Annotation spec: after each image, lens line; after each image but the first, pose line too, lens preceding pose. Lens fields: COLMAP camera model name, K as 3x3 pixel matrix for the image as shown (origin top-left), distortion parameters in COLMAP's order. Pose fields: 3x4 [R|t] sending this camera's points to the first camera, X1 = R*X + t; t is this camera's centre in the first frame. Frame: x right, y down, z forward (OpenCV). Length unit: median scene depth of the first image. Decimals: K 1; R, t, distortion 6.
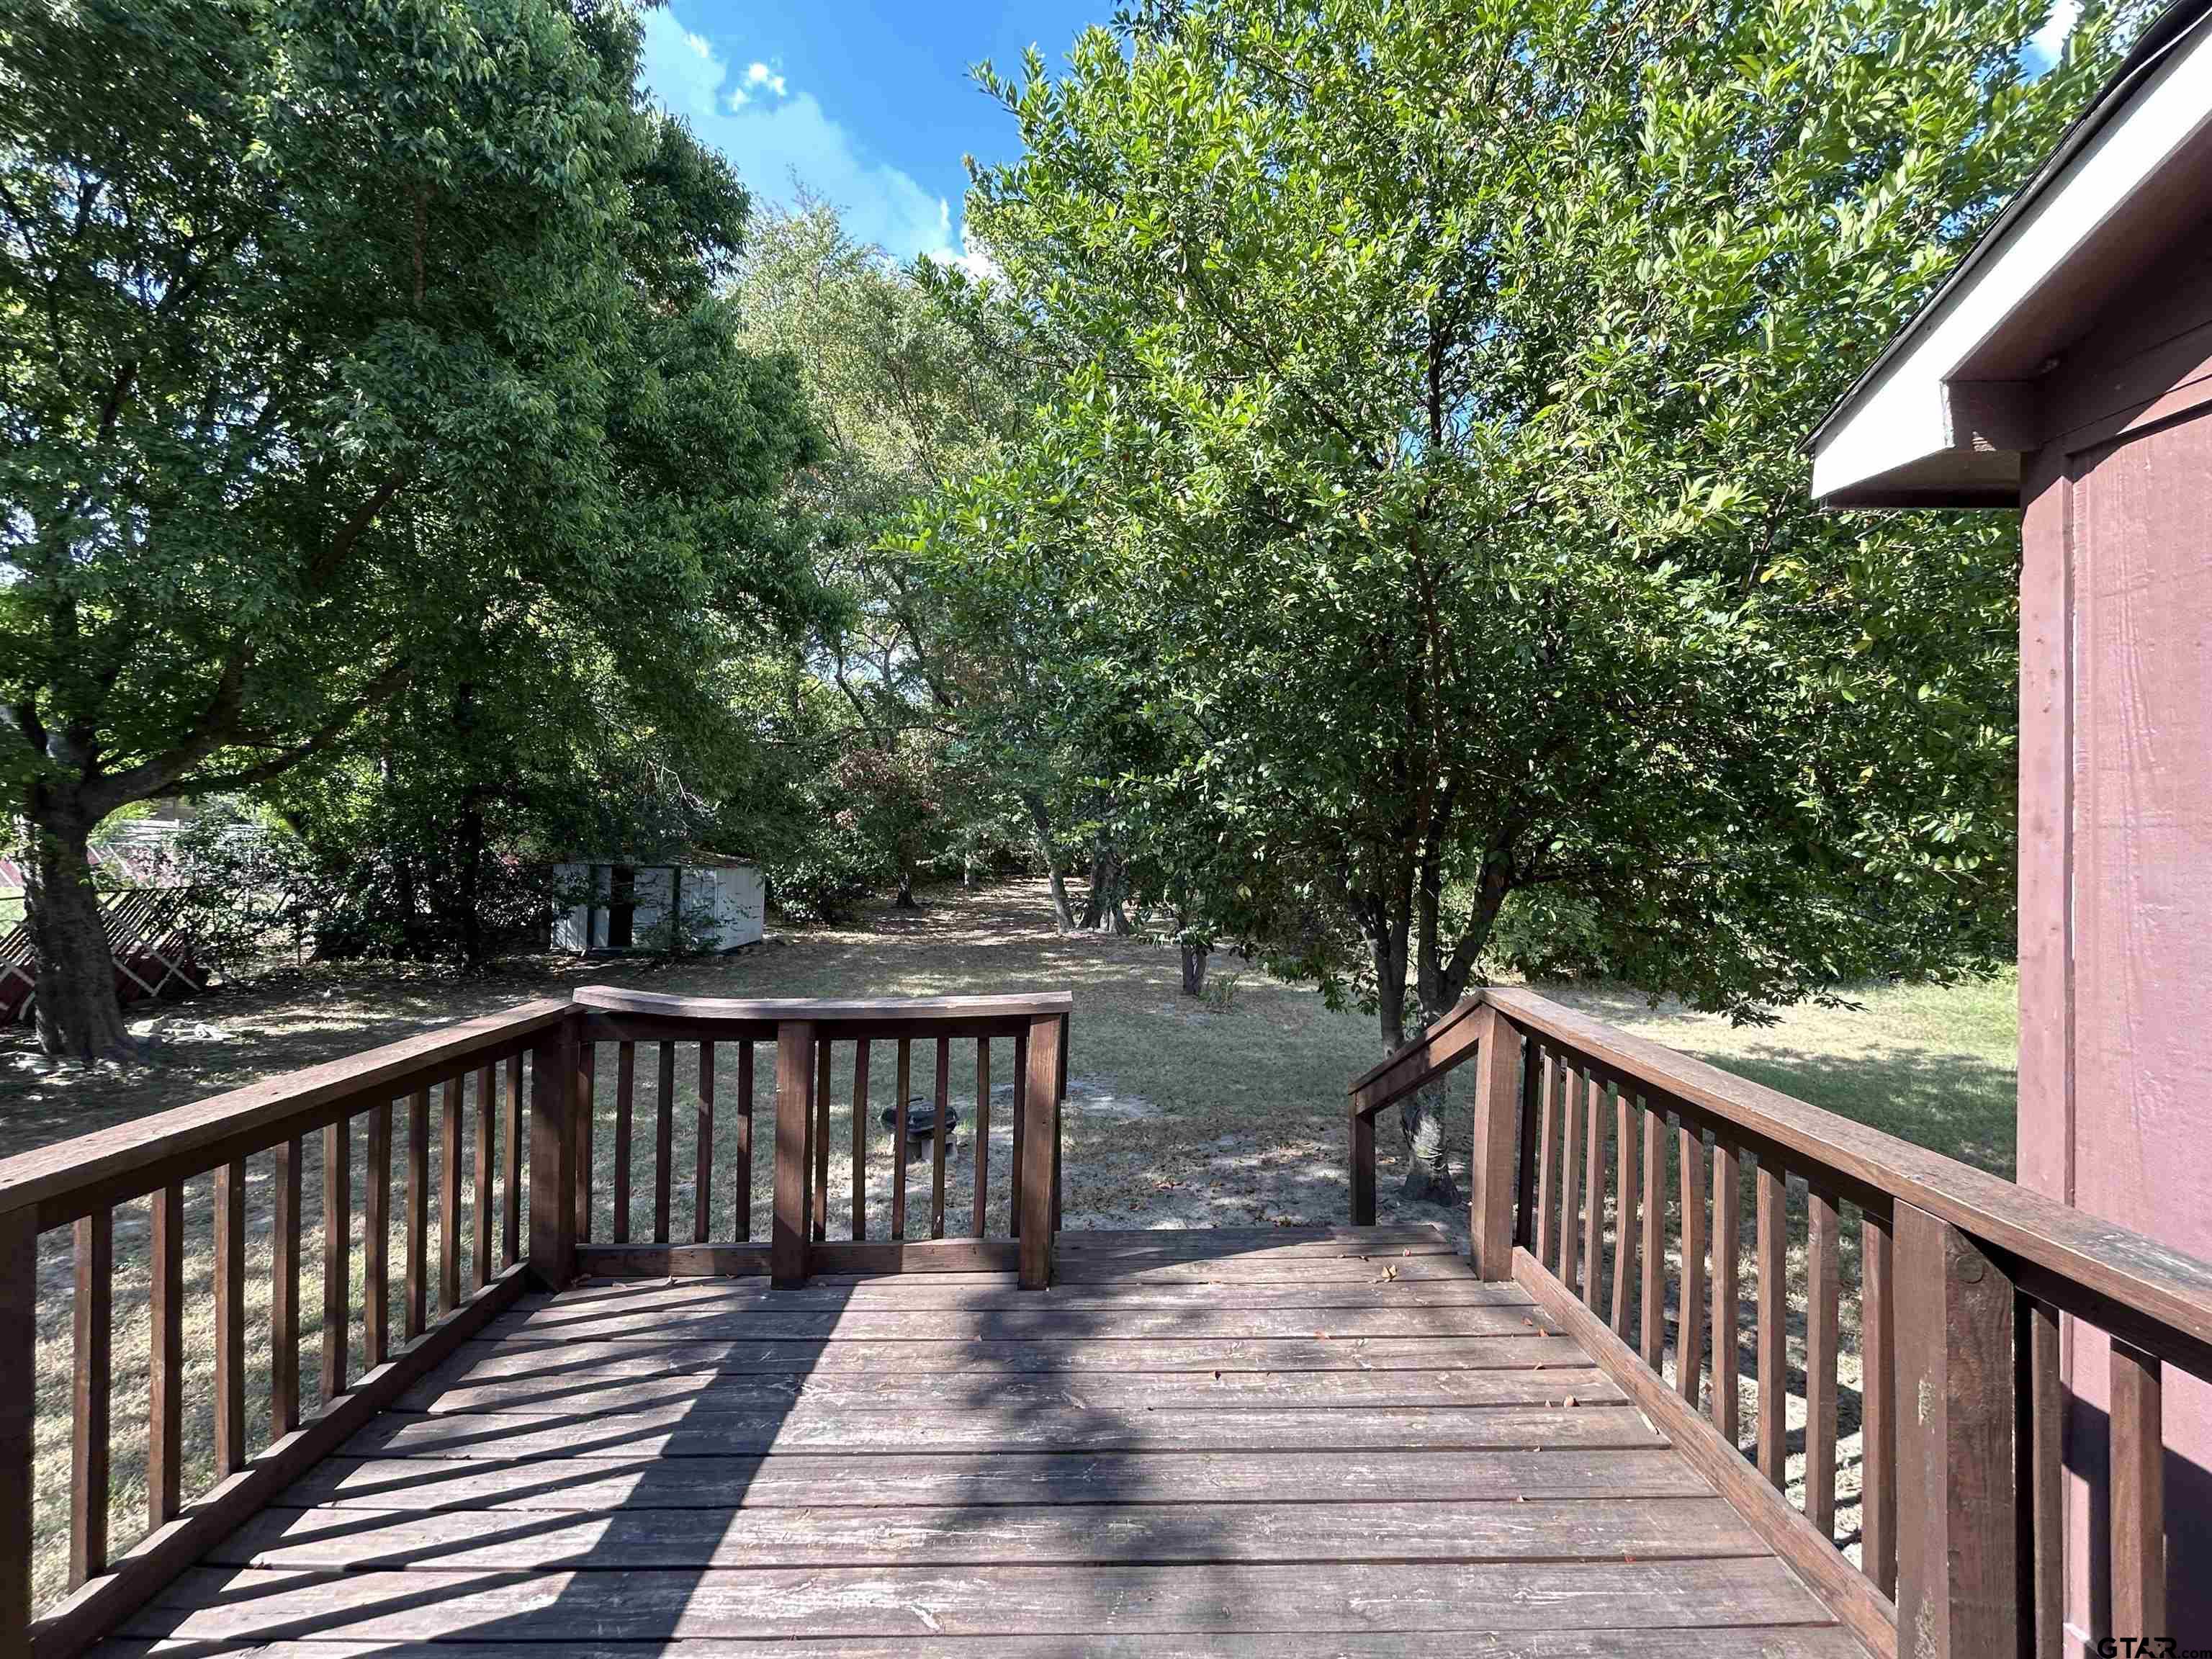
lens RADIAL K [[896.3, 0, 1100.2], [0, 896.3, 838.3], [0, 0, 1]] dist [-0.000124, -0.000007]
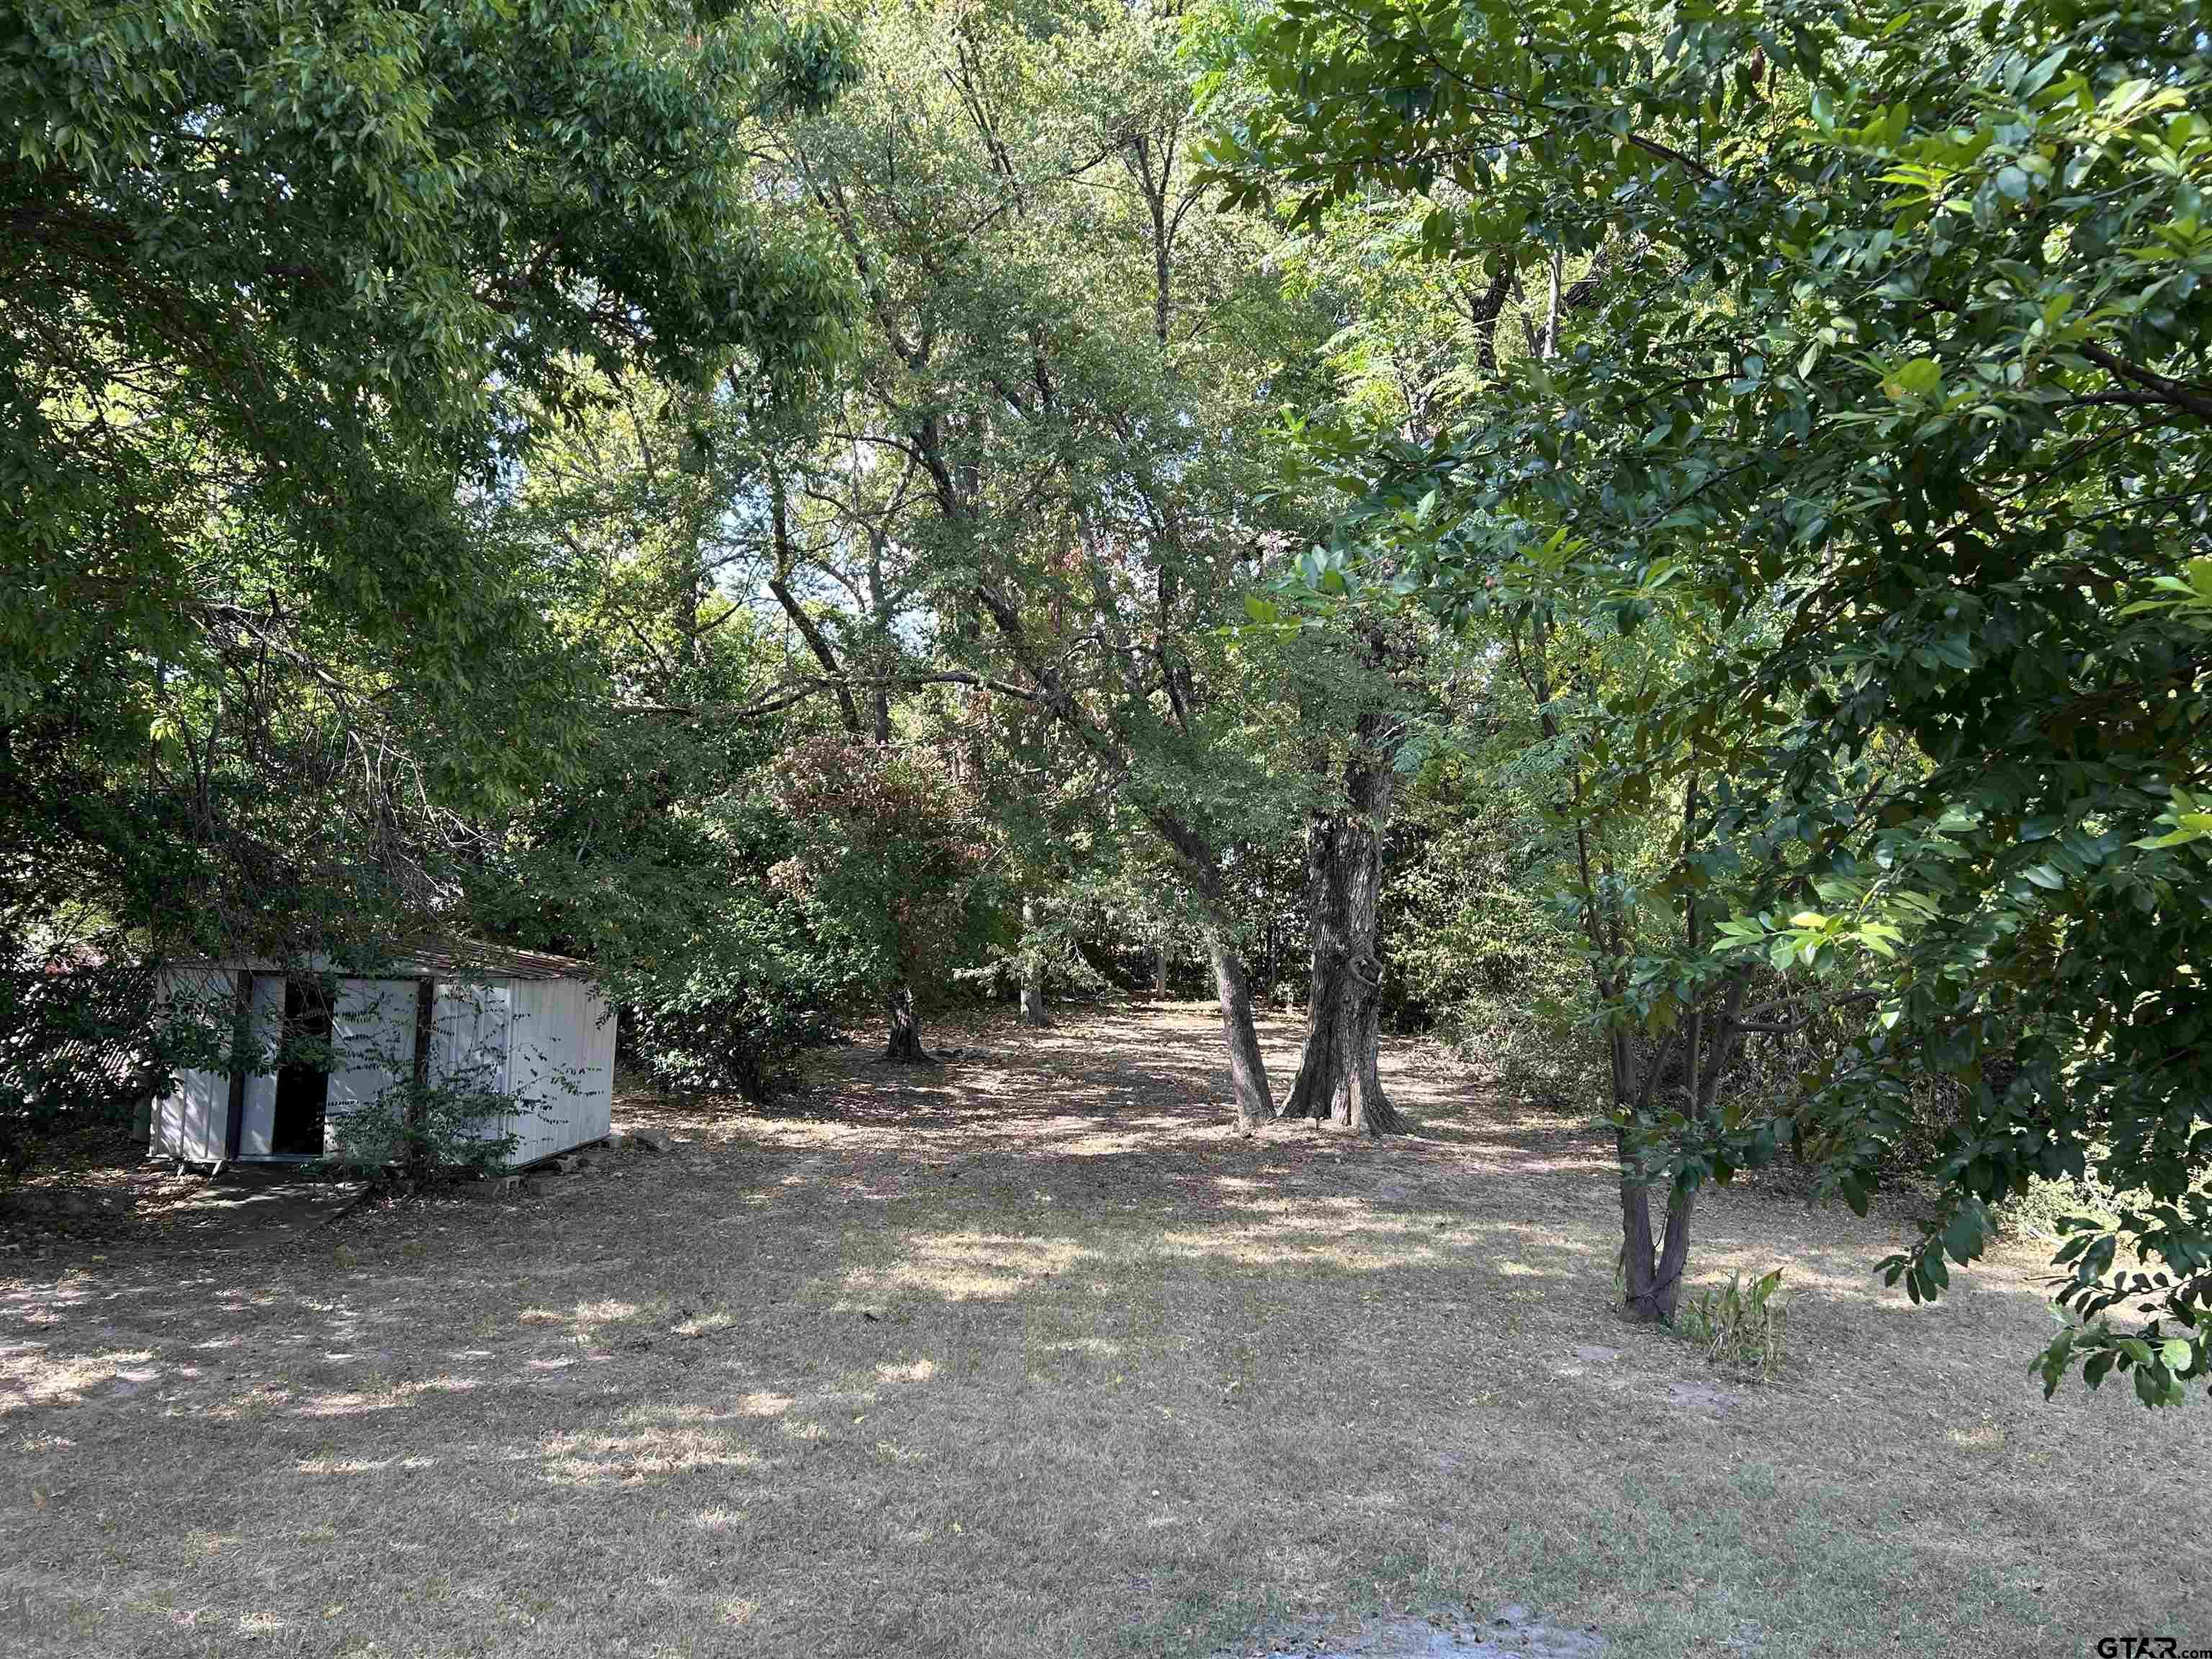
lens RADIAL K [[1678.7, 0, 1106.0], [0, 1678.7, 829.5], [0, 0, 1]] dist [0.056707, -0.050564]
pose [[0.996486, 0.004169, -0.083659, -0.047254], [-0.008693, 0.998514, -0.053793, 0.000290], [0.083310, 0.054332, 0.995041, 0.139042]]
